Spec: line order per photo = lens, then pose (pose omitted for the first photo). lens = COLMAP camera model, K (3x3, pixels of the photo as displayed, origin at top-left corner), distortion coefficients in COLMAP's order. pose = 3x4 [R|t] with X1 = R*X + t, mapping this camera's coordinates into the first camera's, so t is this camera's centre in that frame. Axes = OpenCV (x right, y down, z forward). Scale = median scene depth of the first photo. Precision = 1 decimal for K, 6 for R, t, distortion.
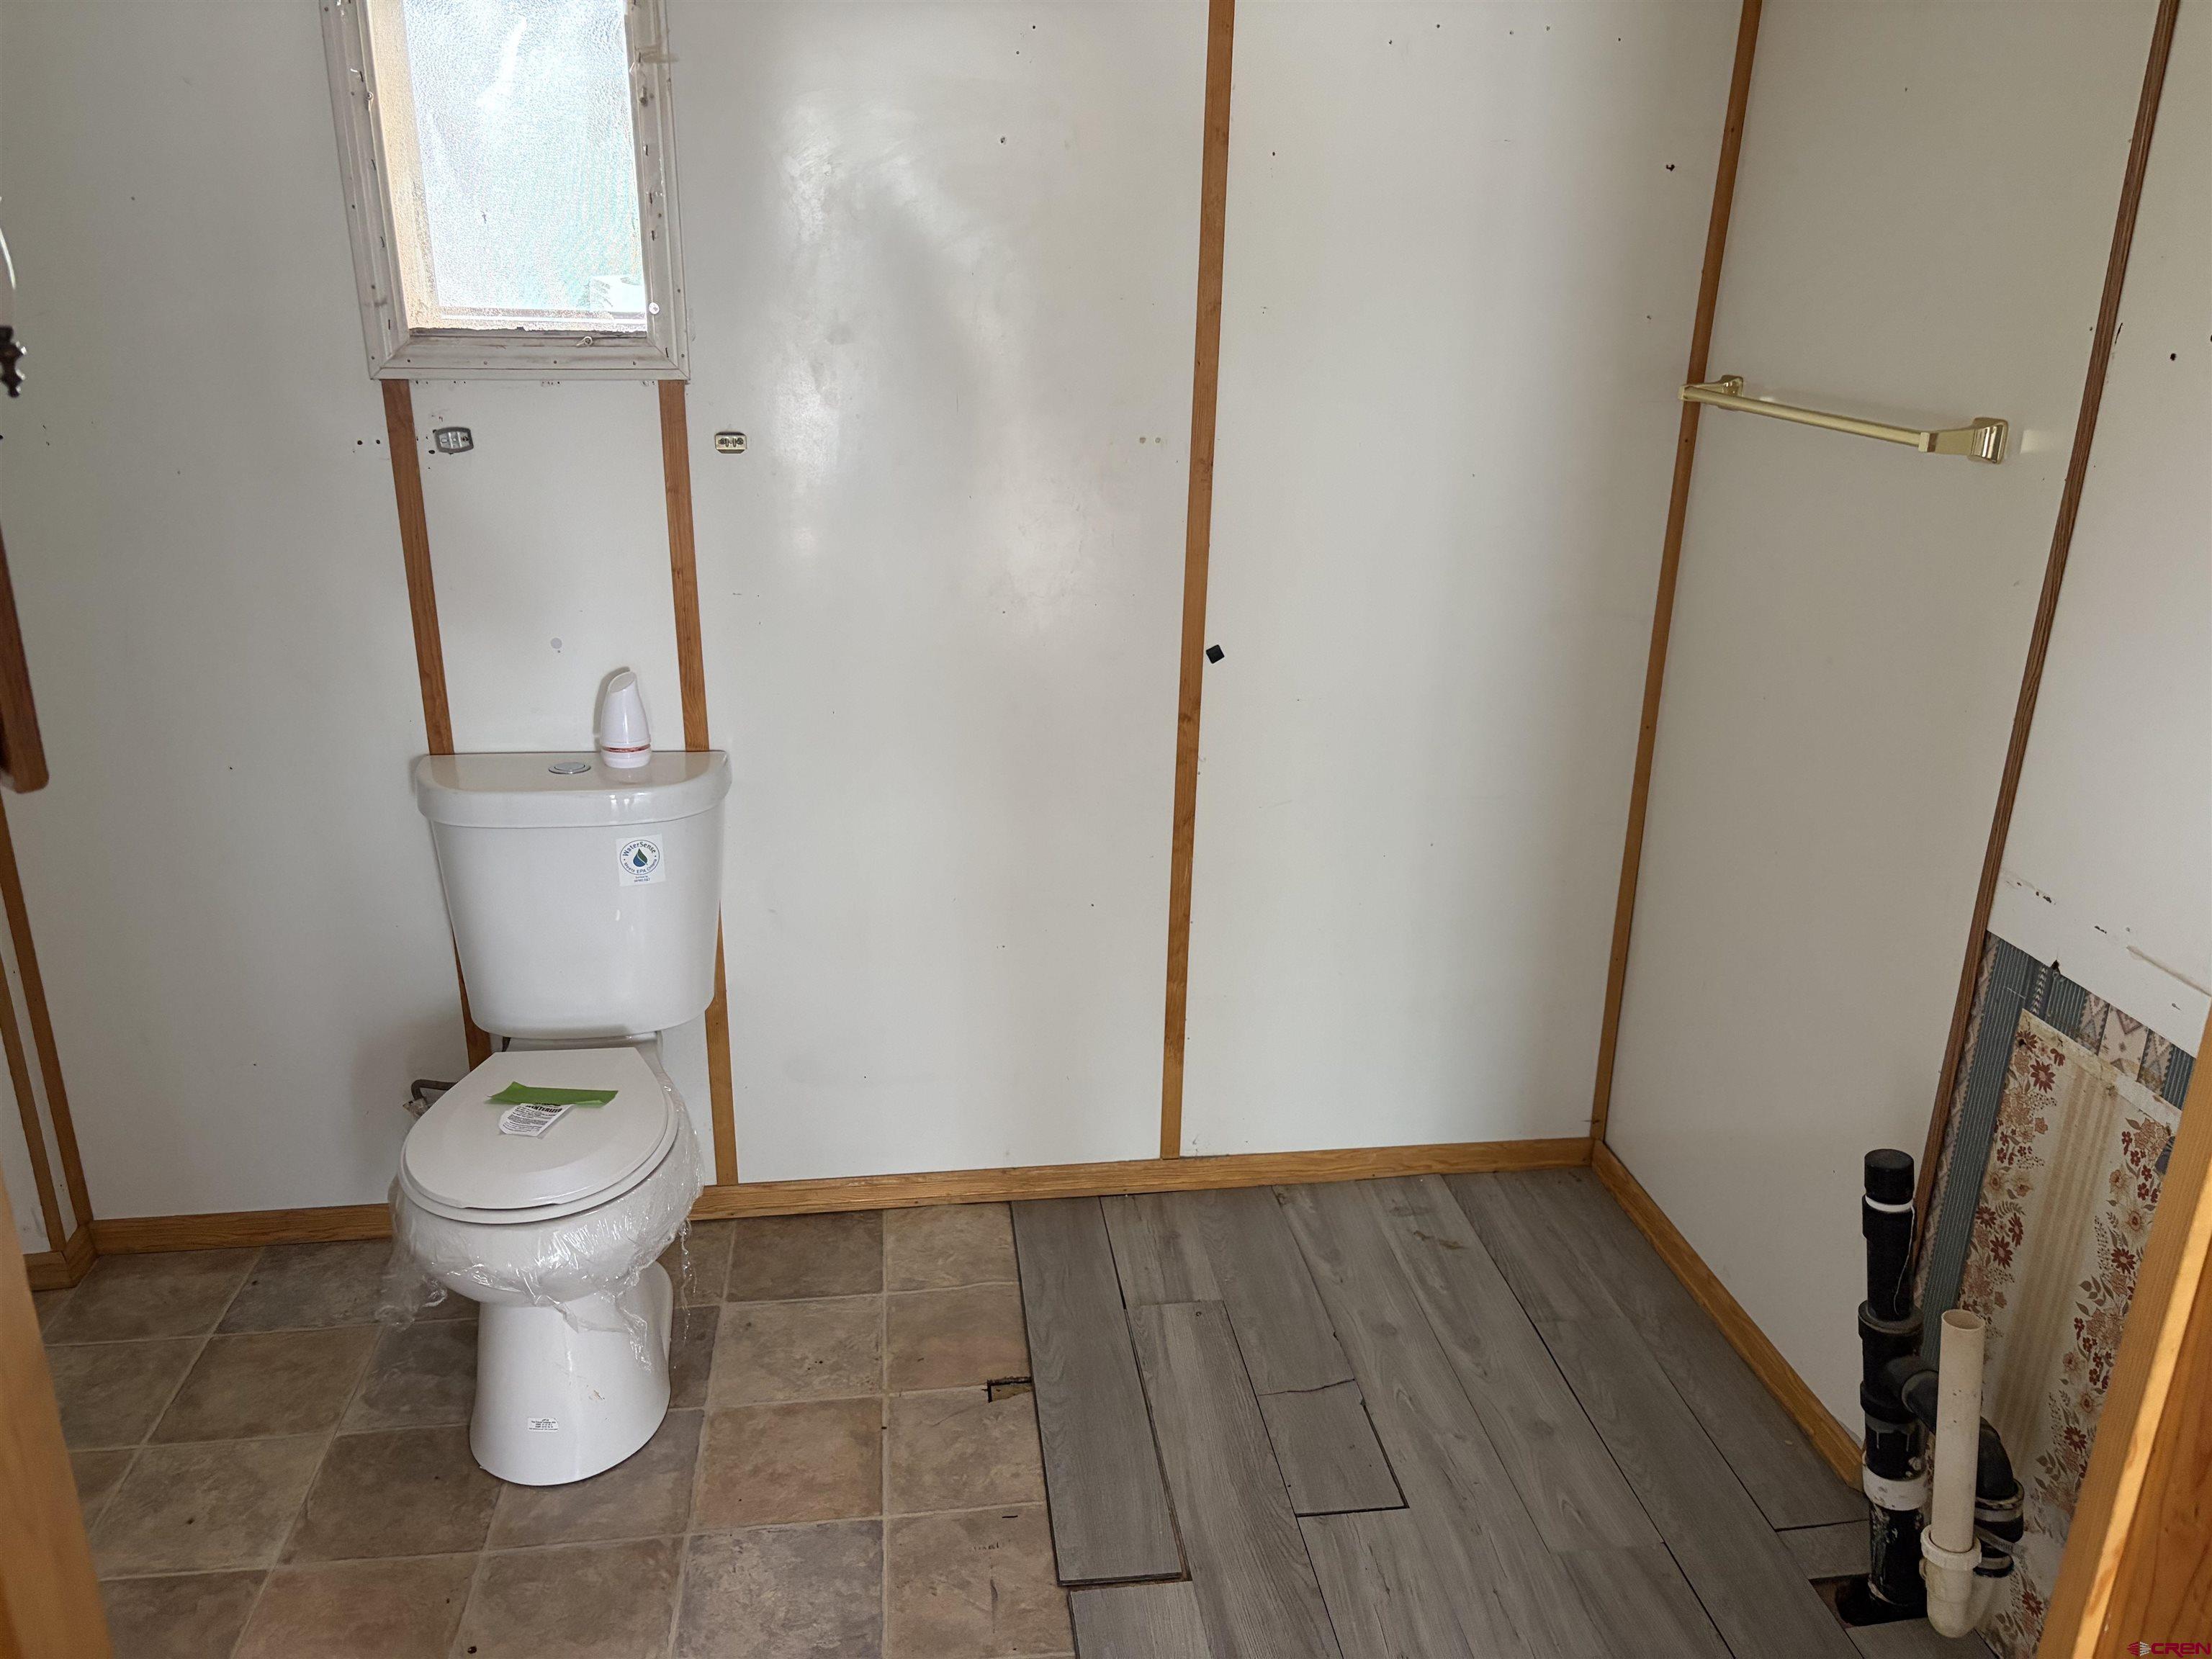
lens RADIAL K [[1655.6, 0, 1106.0], [0, 1655.6, 829.5], [0, 0, 1]] dist [0.034771, -0.047204]
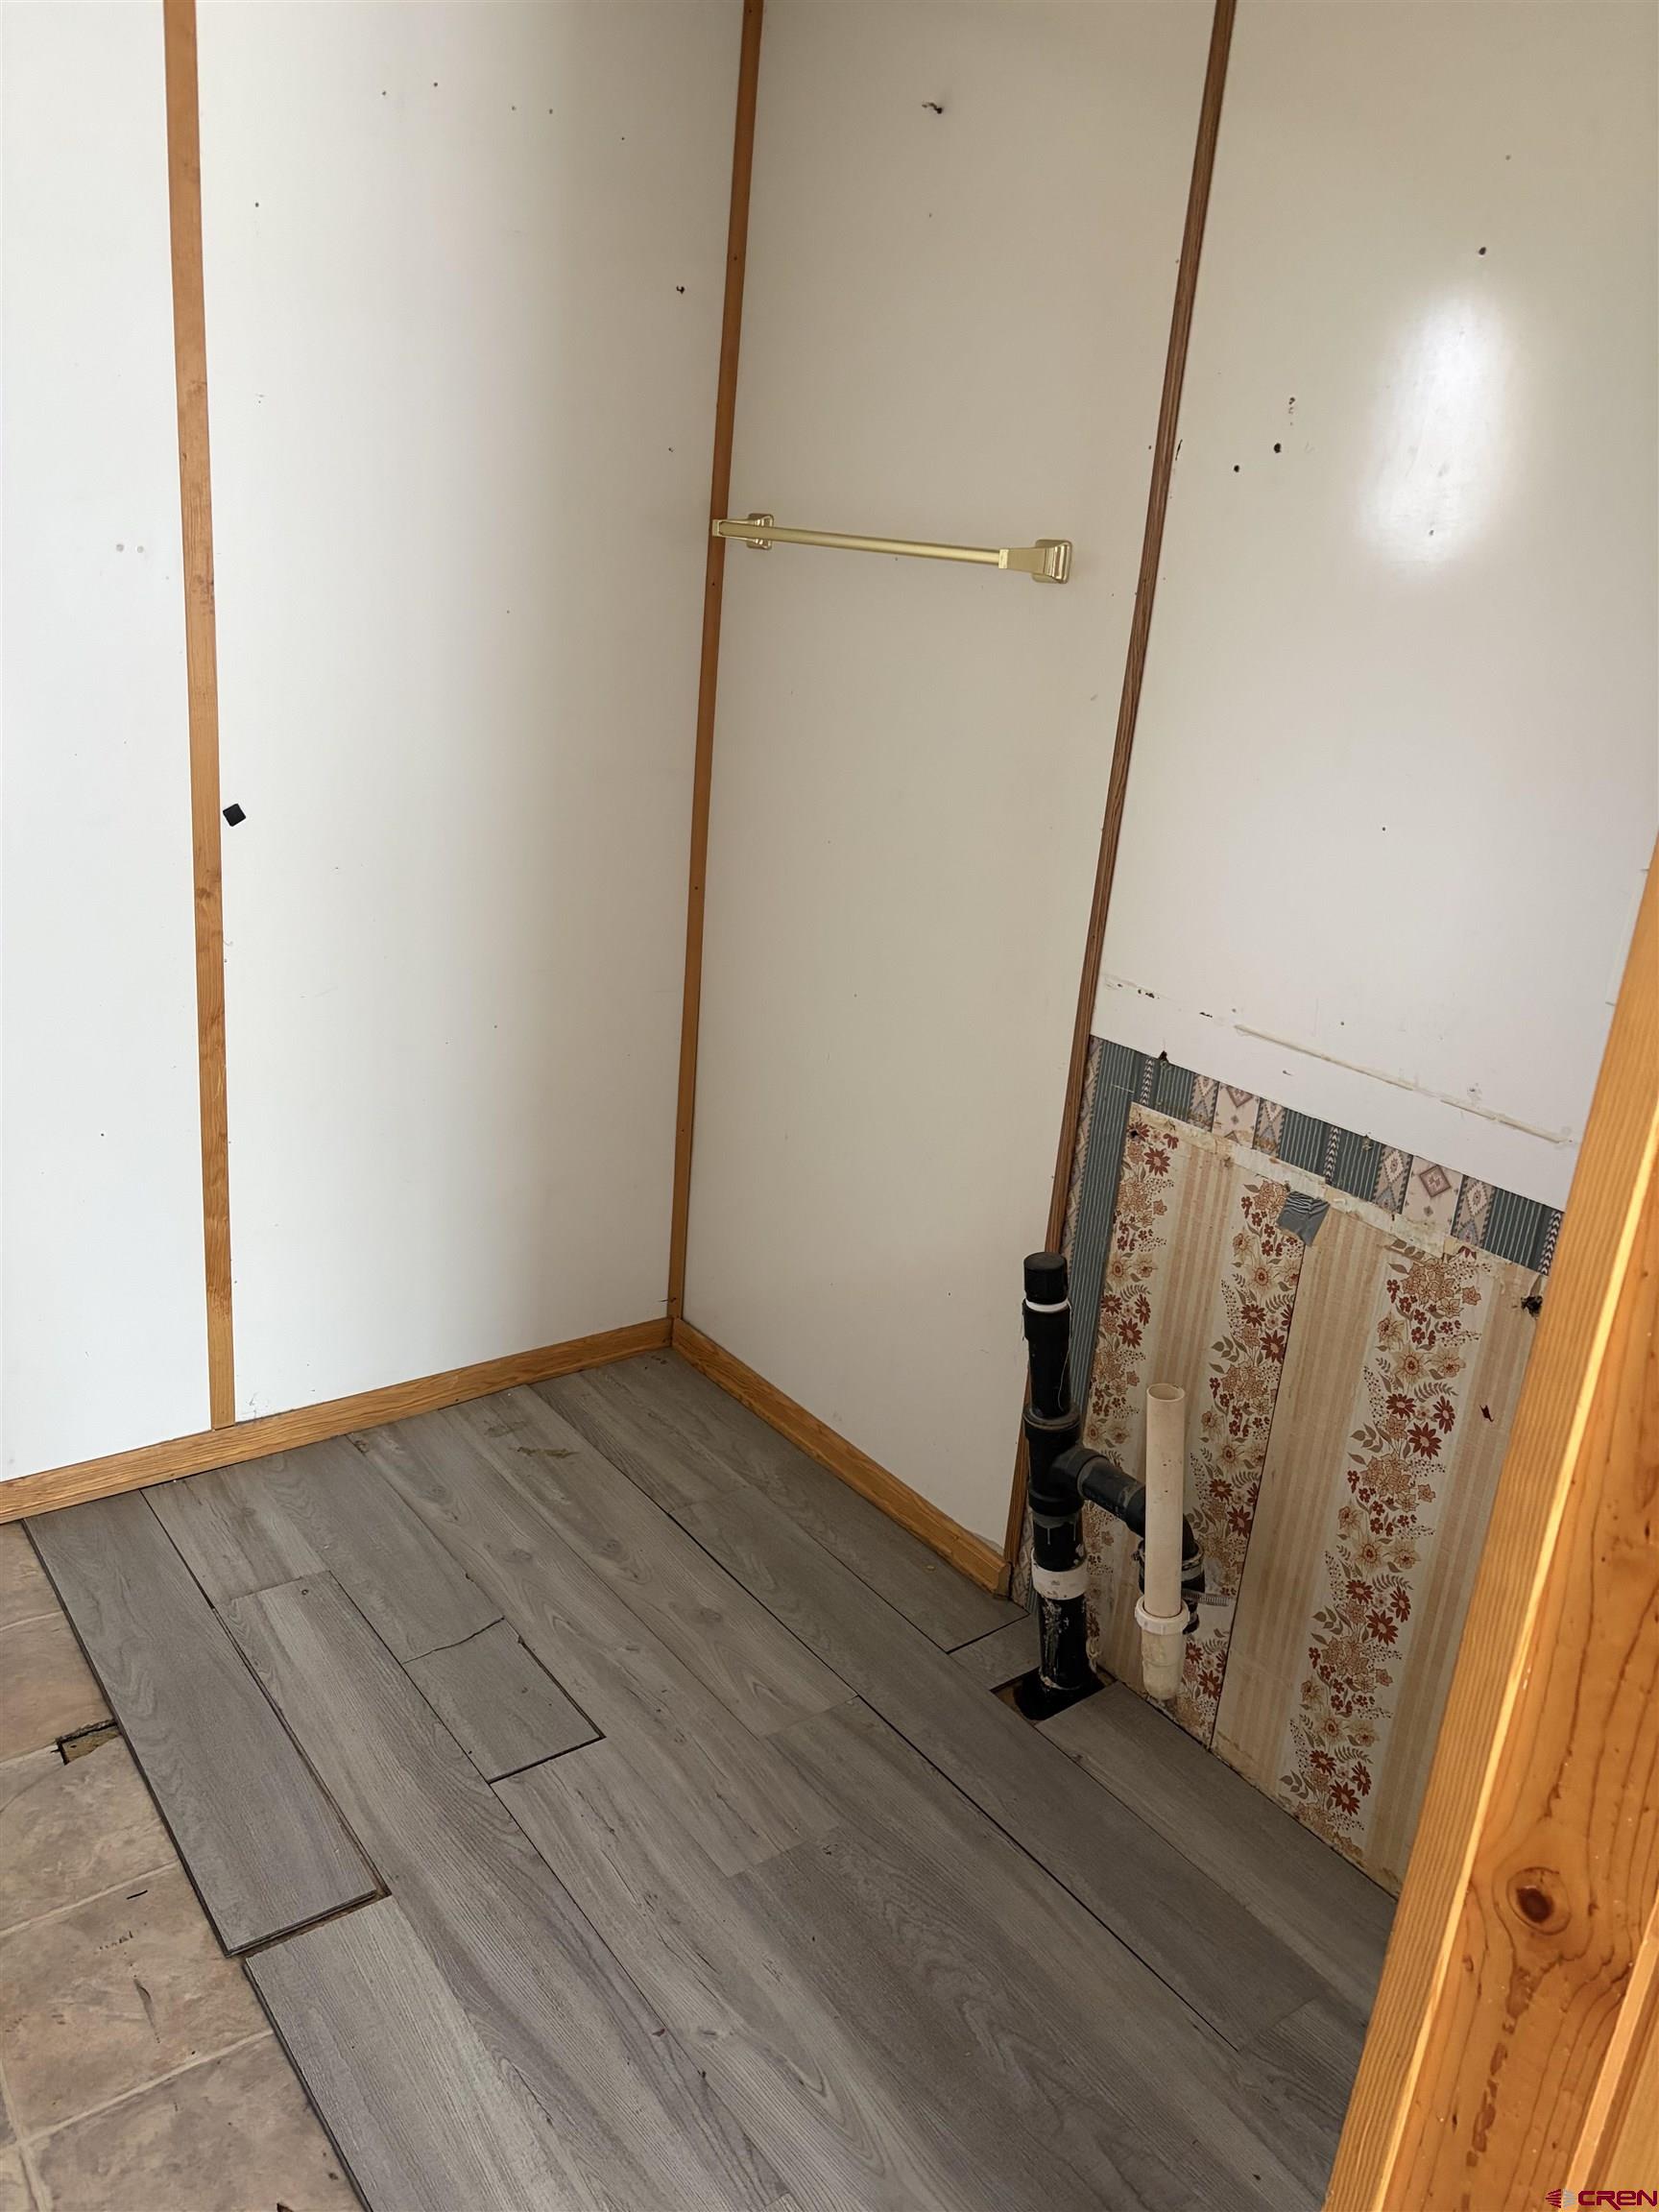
lens RADIAL K [[1655.6, 0, 825.3], [0, 1655.6, 1086.4], [0, 0, 1]] dist [0.034771, -0.047204]
pose [[0.876320, -0.105375, 0.470063, -0.110052], [0.099665, 0.994329, 0.037099, 0.036955], [-0.471306, 0.014338, 0.881853, 0.152202]]
